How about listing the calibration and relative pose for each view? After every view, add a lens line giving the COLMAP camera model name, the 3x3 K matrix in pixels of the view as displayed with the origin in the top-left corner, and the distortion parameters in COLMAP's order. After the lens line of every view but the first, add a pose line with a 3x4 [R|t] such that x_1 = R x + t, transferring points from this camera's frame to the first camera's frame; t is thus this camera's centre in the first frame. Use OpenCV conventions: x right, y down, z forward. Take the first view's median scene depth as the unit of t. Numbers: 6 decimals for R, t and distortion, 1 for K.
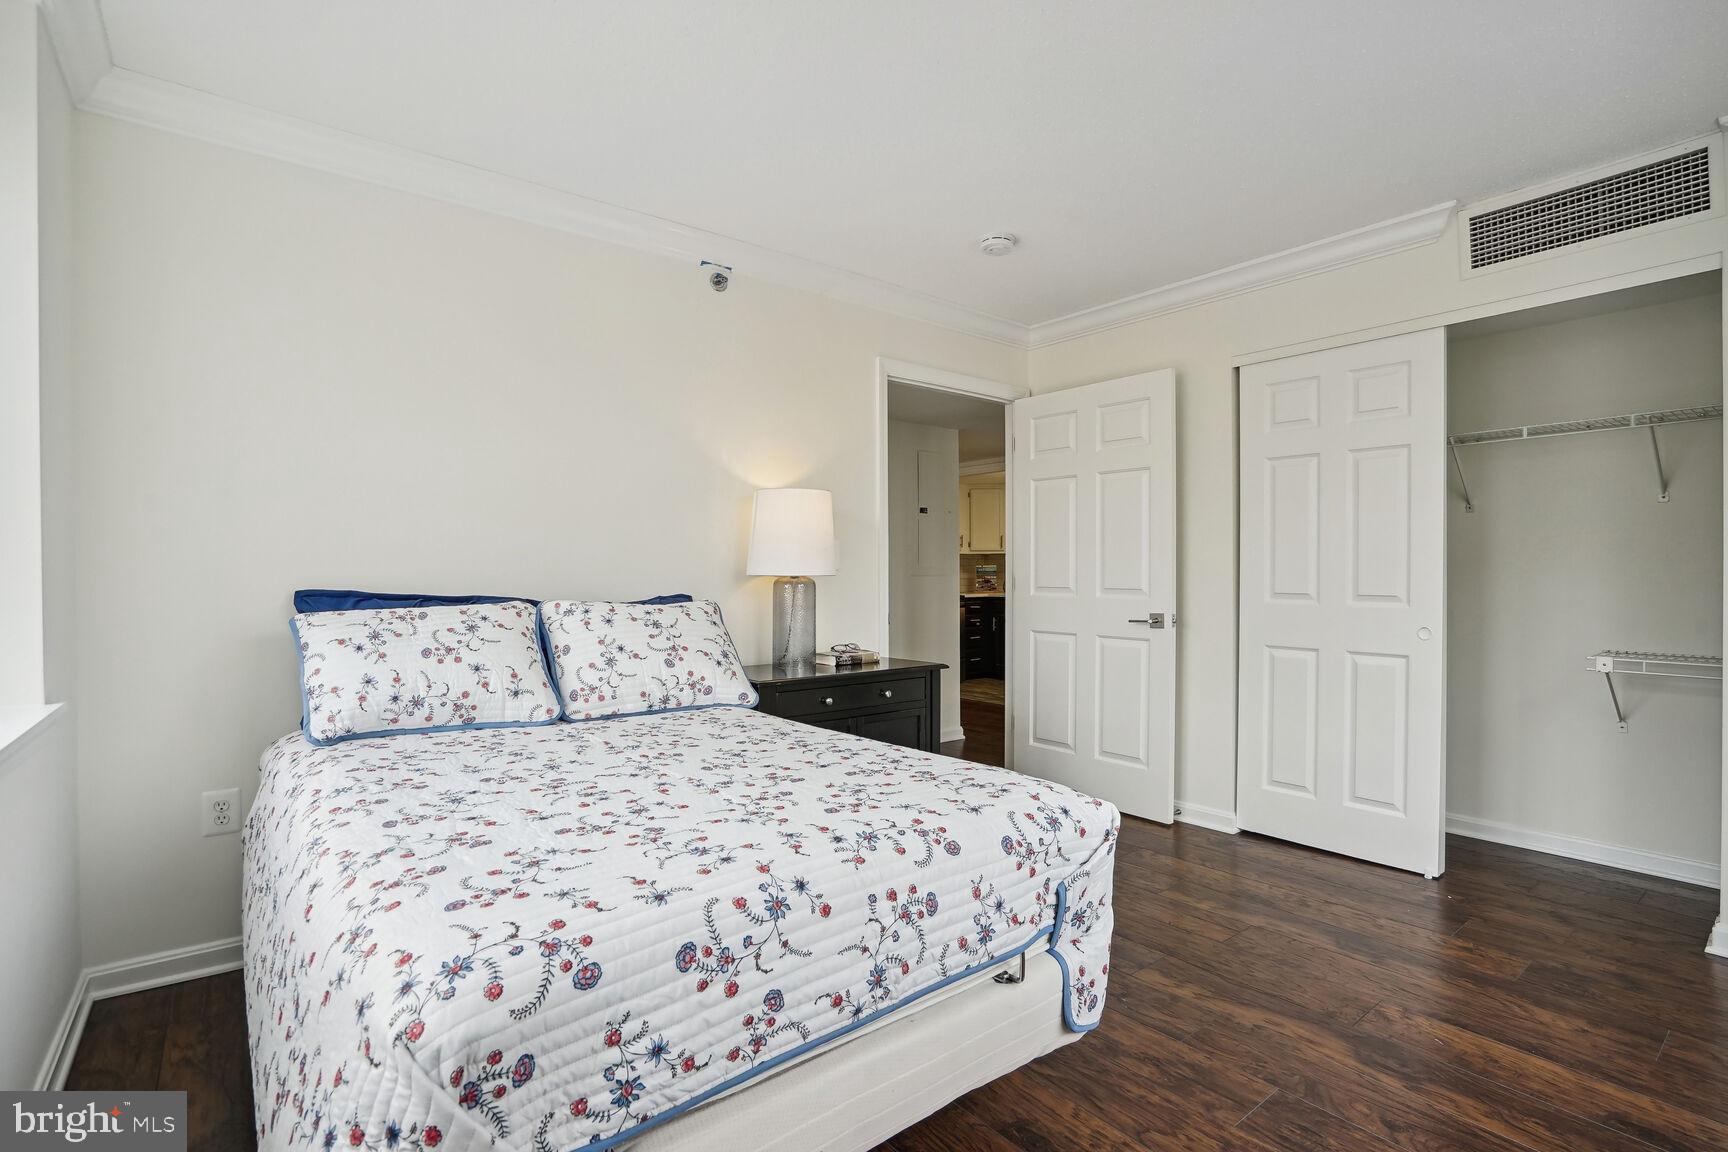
lens RADIAL K [[801.8, 0, 856.0], [0, 801.8, 582.2], [0, 0, 1]] dist [-0.051365, 0.018644]
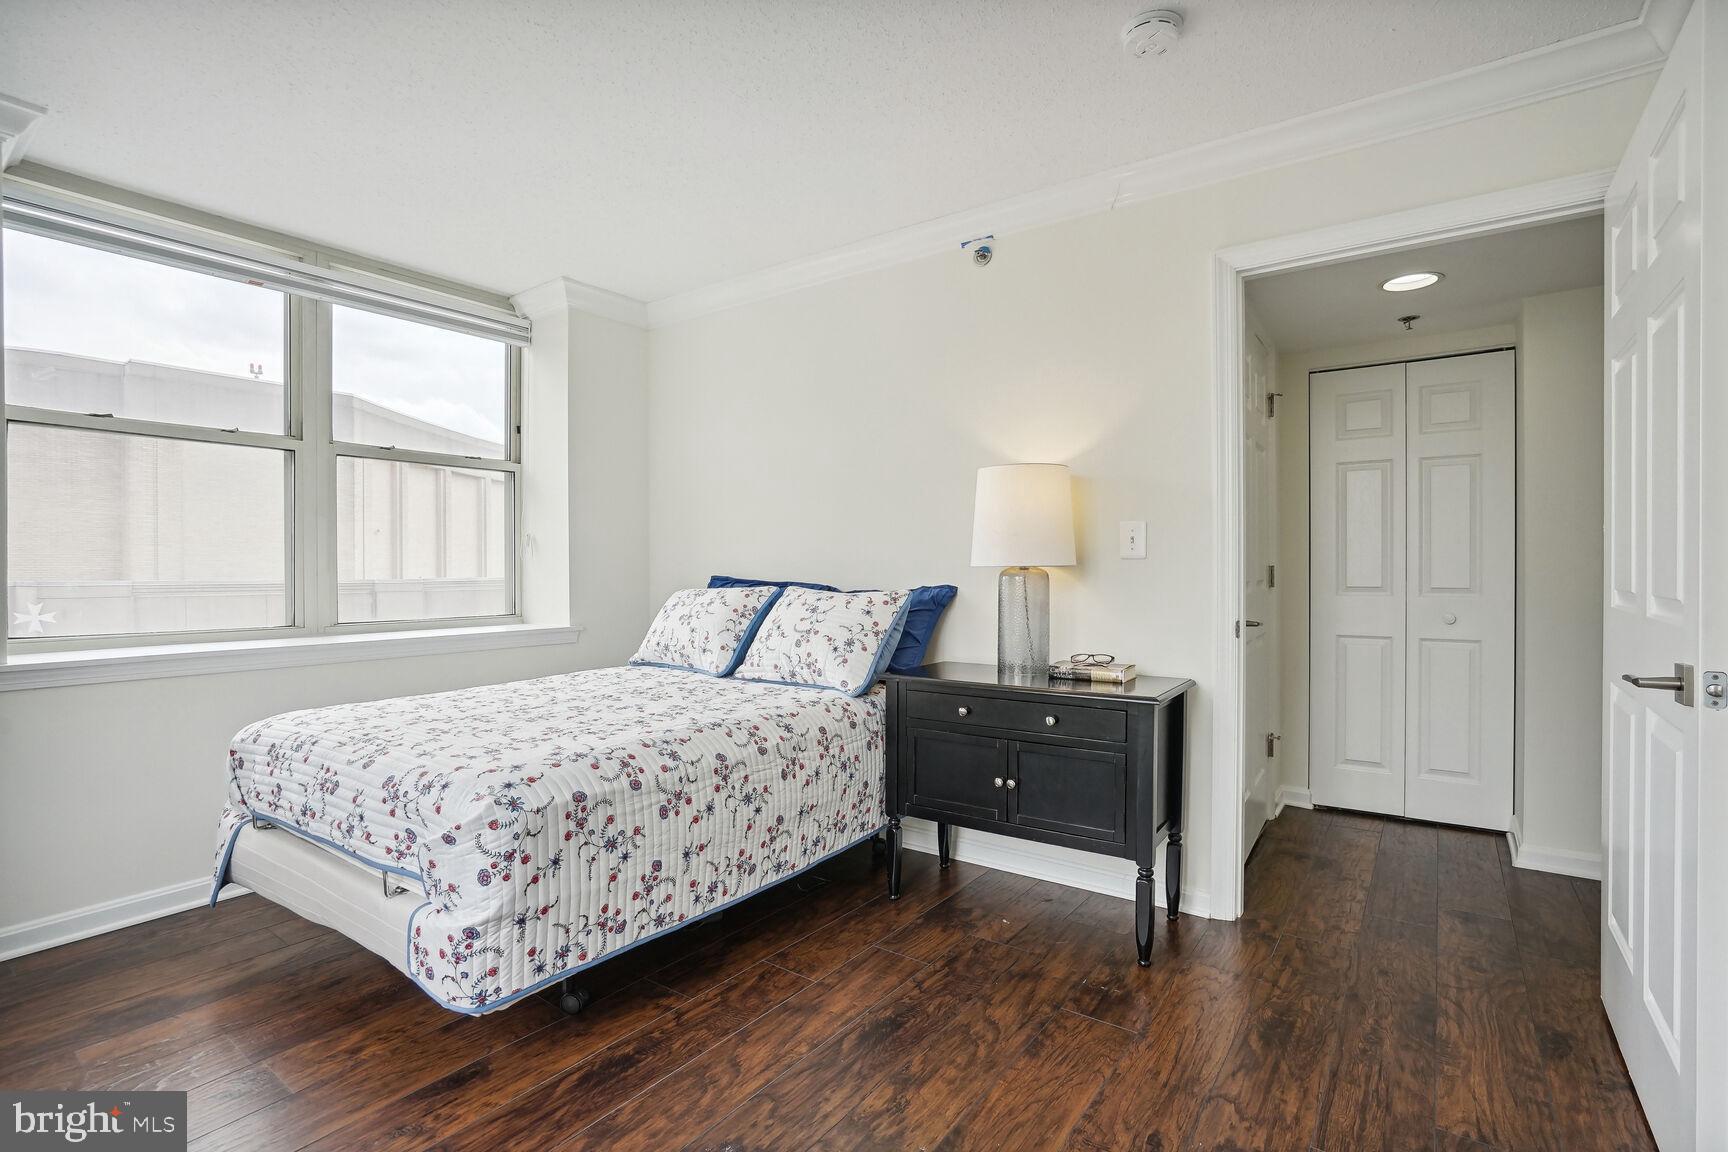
lens RADIAL K [[810.6, 0, 865.5], [0, 810.6, 560.8], [0, 0, 1]] dist [-0.057886, 0.027984]
pose [[0.289046, -0.006232, -0.957295, 0.916419], [-0.004064, 0.999962, -0.007737, -0.008160], [0.957306, 0.006126, 0.289010, 0.768671]]
